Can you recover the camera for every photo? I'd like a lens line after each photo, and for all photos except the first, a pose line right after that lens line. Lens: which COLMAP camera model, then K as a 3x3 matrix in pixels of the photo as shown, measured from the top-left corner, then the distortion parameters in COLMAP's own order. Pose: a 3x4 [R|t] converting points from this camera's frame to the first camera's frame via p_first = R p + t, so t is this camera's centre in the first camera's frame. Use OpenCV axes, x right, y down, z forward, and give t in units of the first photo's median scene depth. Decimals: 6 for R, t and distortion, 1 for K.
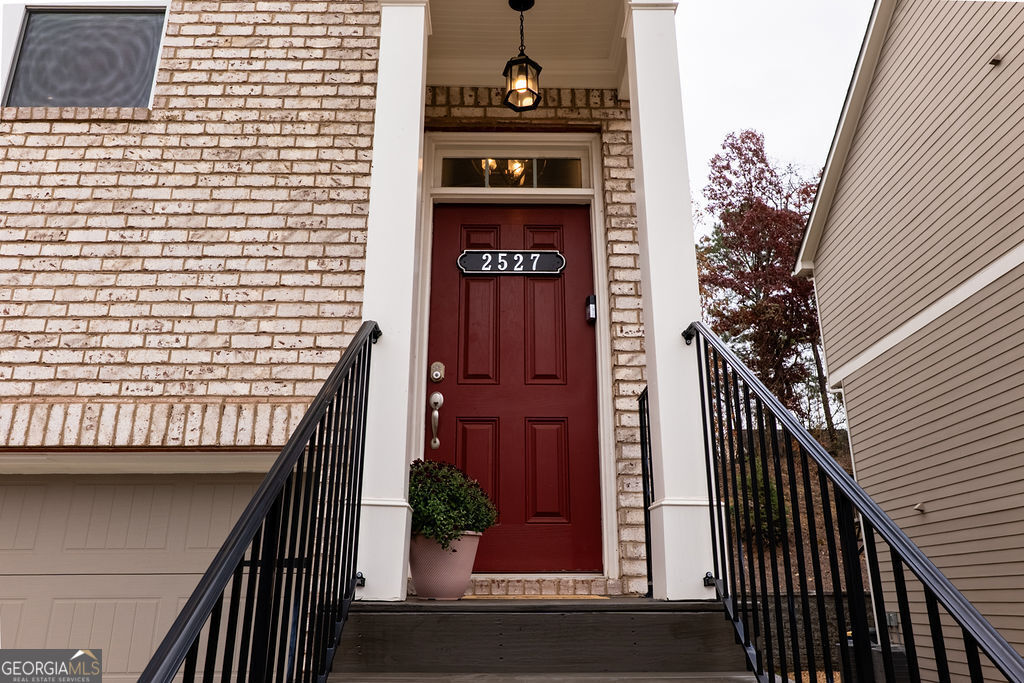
lens RADIAL K [[768.1, 0, 516.3], [0, 768.1, 339.2], [0, 0, 1]] dist [-0.009844, 0.010195]
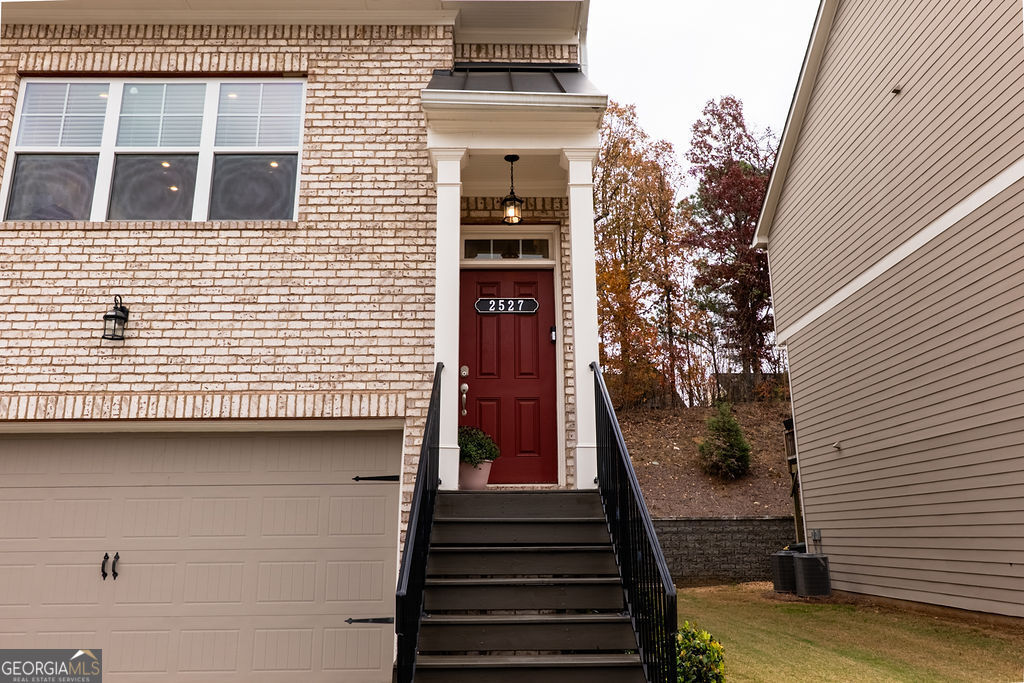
lens RADIAL K [[768.1, 0, 513.0], [0, 768.1, 340.2], [0, 0, 1]] dist [-0.009844, 0.010195]
pose [[0.999988, -0.004894, 0.000217, 0.007019], [0.004862, 0.996923, 0.078242, -0.162550], [-0.000599, -0.078240, 0.996934, -0.723730]]
